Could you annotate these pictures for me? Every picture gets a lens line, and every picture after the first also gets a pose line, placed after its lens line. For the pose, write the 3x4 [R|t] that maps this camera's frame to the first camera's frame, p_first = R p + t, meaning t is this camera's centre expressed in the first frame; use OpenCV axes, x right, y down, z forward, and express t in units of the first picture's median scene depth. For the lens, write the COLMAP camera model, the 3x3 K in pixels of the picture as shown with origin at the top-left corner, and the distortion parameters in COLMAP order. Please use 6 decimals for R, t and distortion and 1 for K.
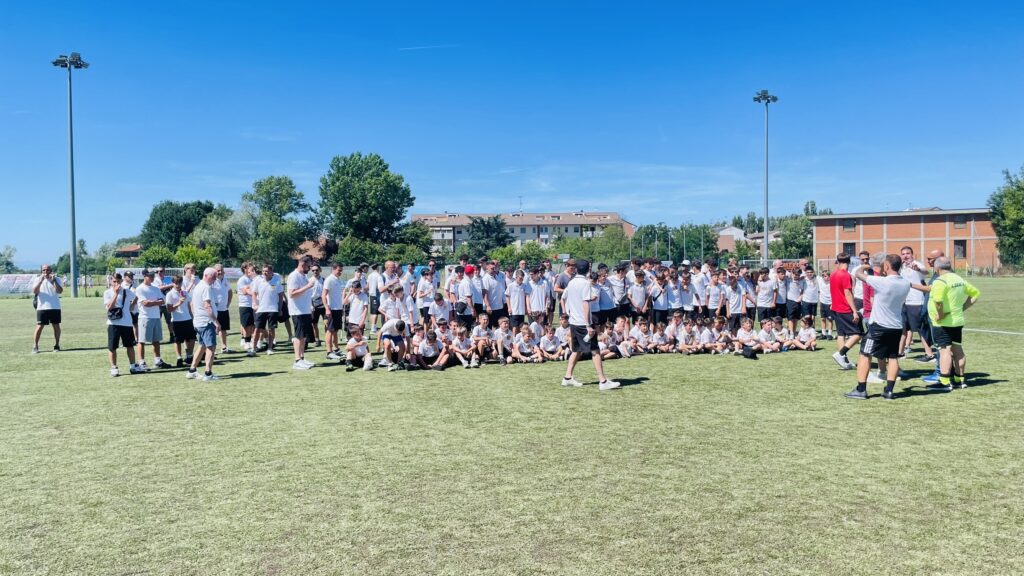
lens RADIAL K [[767.5, 0, 502.4], [0, 767.5, 283.4], [0, 0, 1]] dist [0.082391, -0.121874]
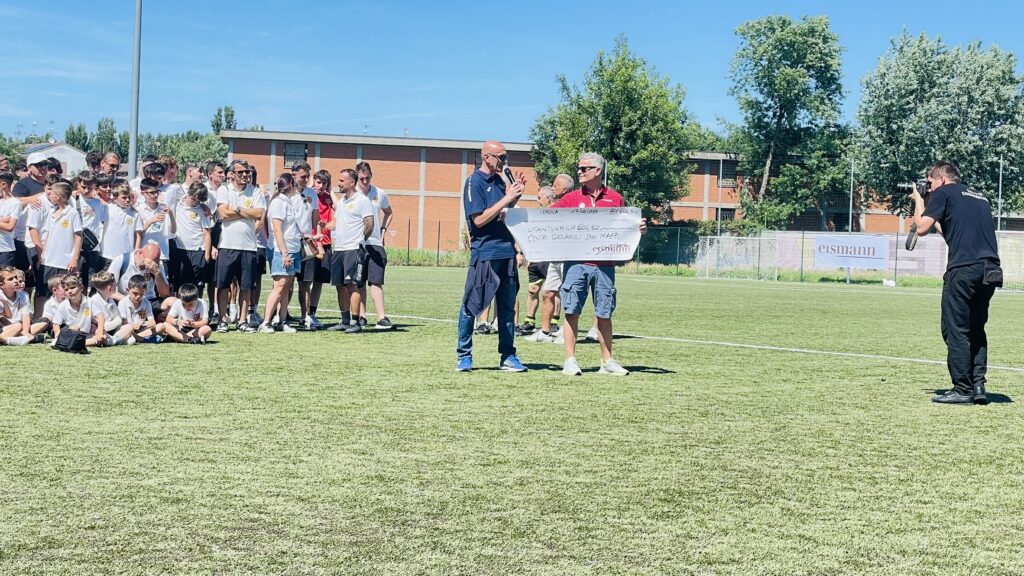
lens RADIAL K [[1687.4, 0, 514.2], [0, 1687.4, 293.4], [0, 0, 1]] dist [0.097756, 0.000000]
pose [[0.852350, 0.036597, 0.521689, 0.024397], [-0.040317, 0.999178, -0.004223, 0.100968], [-0.521415, -0.017433, 0.853125, -0.010898]]
